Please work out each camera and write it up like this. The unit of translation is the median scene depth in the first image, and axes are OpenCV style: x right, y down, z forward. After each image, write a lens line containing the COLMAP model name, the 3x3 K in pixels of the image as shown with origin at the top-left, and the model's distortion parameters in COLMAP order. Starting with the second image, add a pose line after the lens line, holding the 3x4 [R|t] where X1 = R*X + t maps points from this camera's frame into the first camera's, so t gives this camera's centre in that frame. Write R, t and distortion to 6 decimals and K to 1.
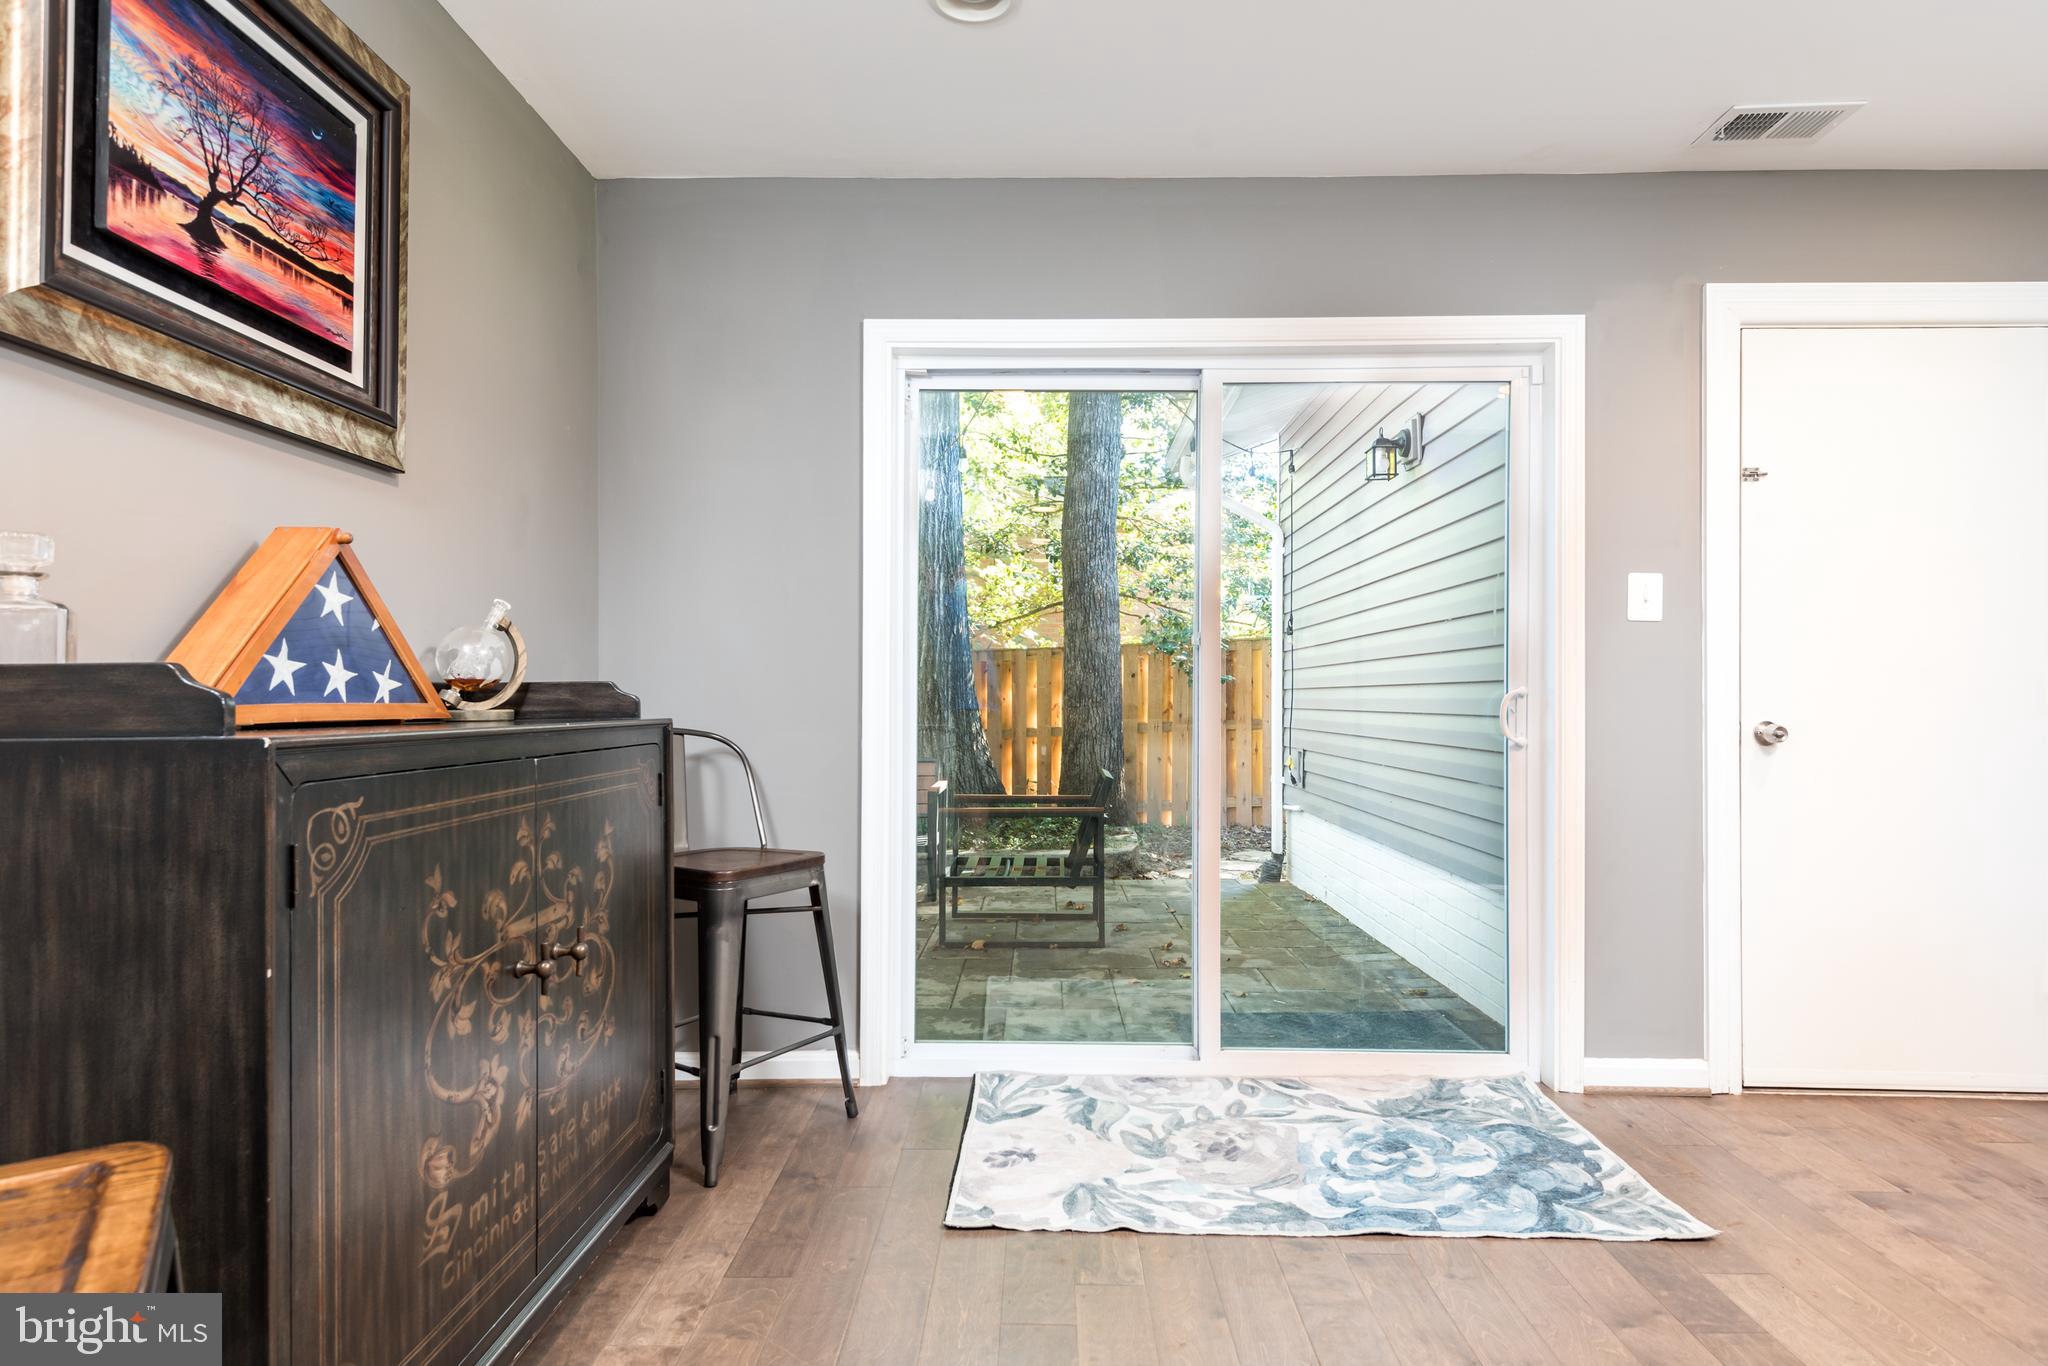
lens RADIAL K [[1152.3, 0, 1022.6], [0, 1152.3, 695.4], [0, 0, 1]] dist [-0.000319, -0.002187]
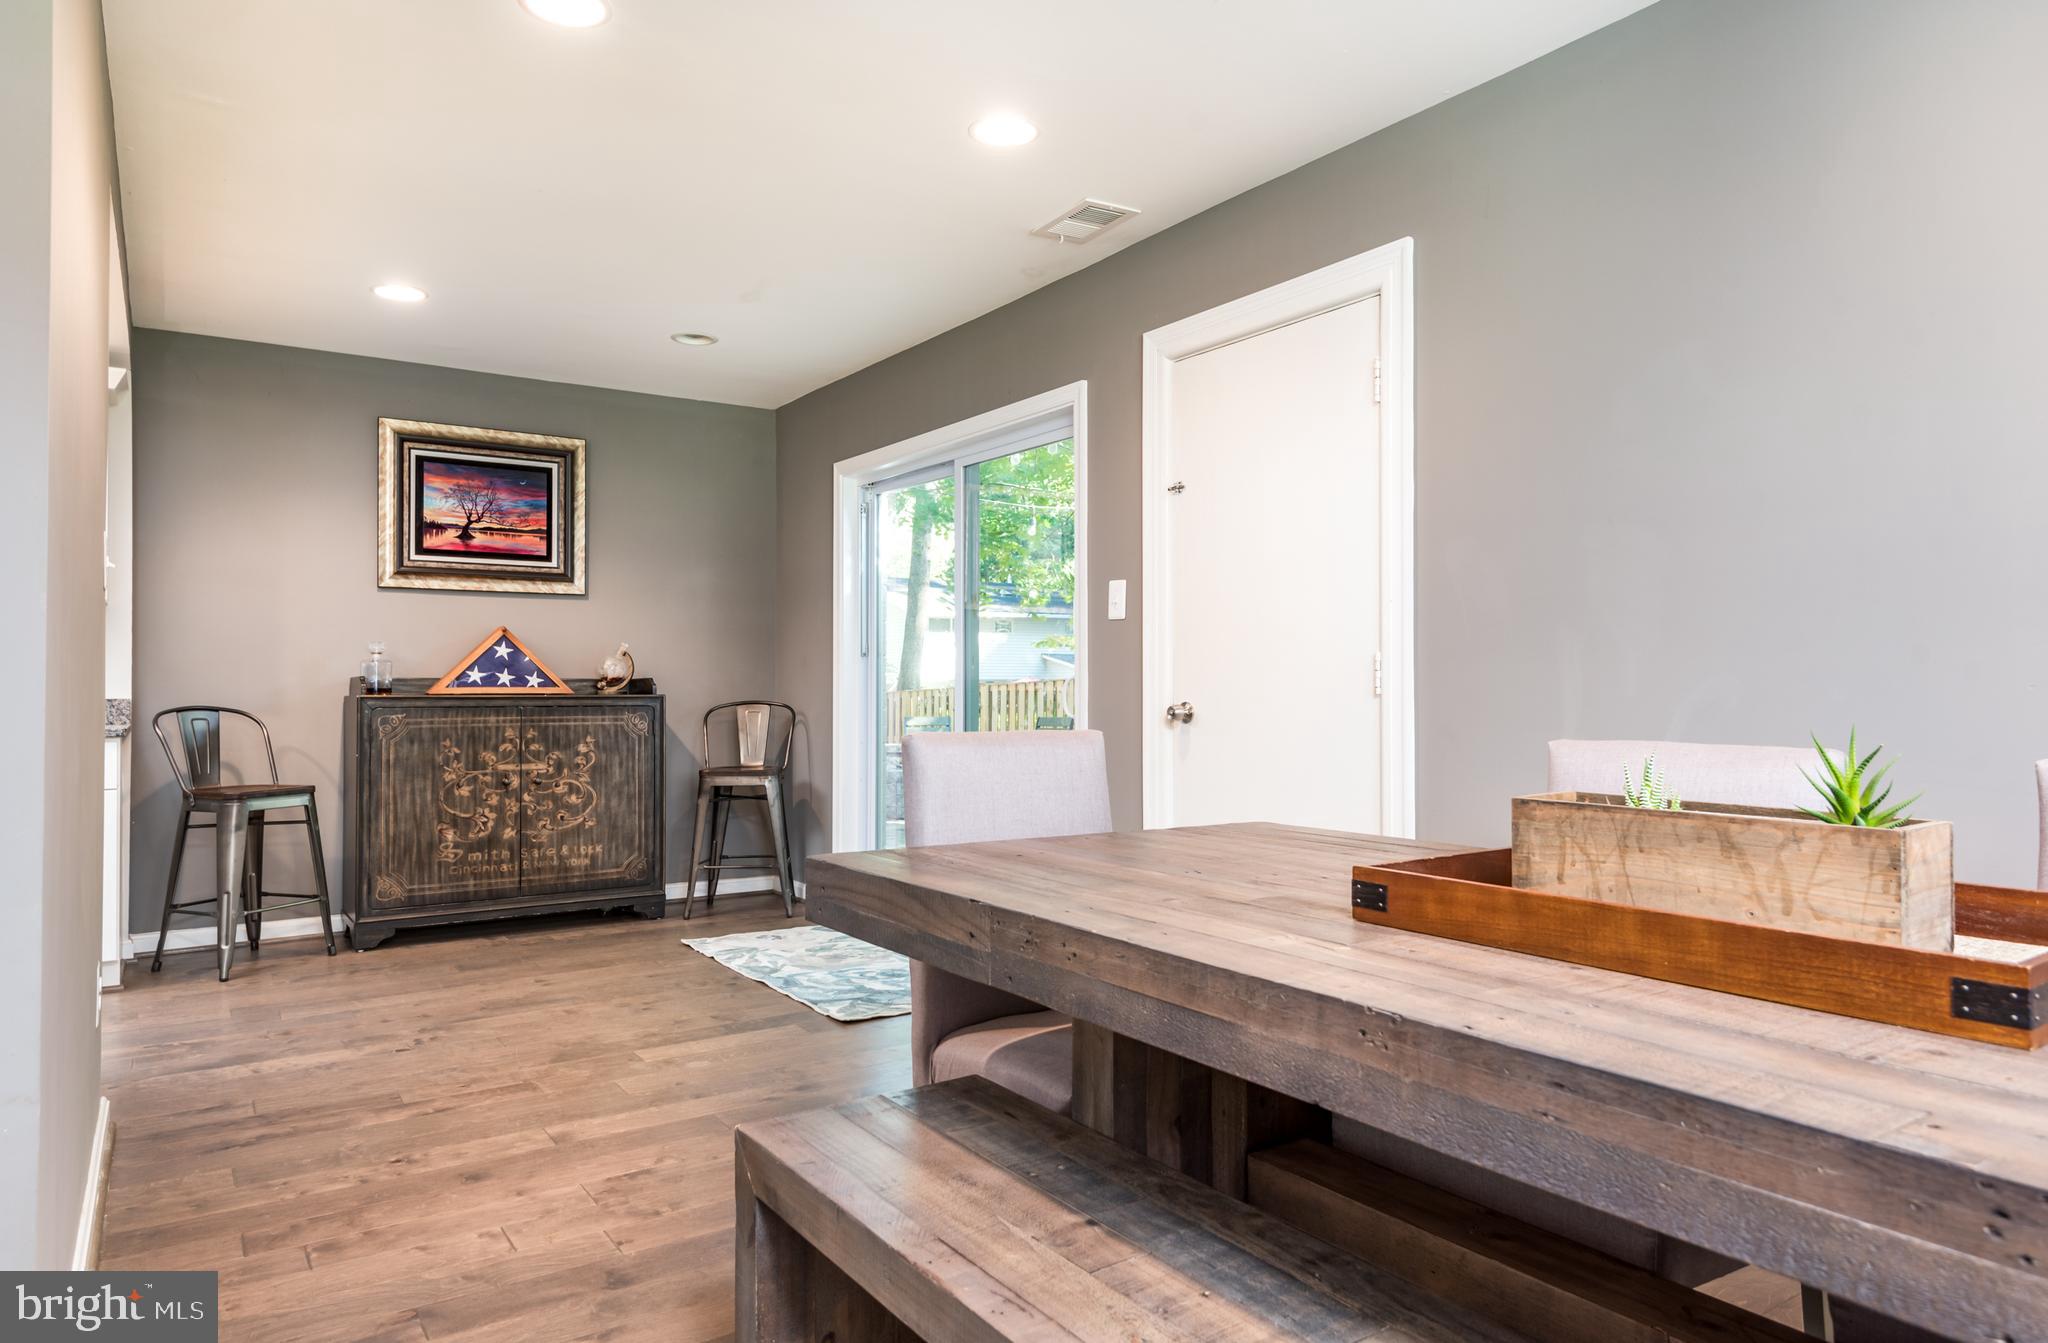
lens RADIAL K [[1246.4, 0, 1026.5], [0, 1246.4, 670.8], [0, 0, 1]] dist [0.000951, 0.000163]
pose [[0.581167, -0.012539, -0.813687, 2.606057], [0.008096, 0.999921, -0.009626, 0.006394], [0.813744, -0.000993, 0.581223, 0.245730]]
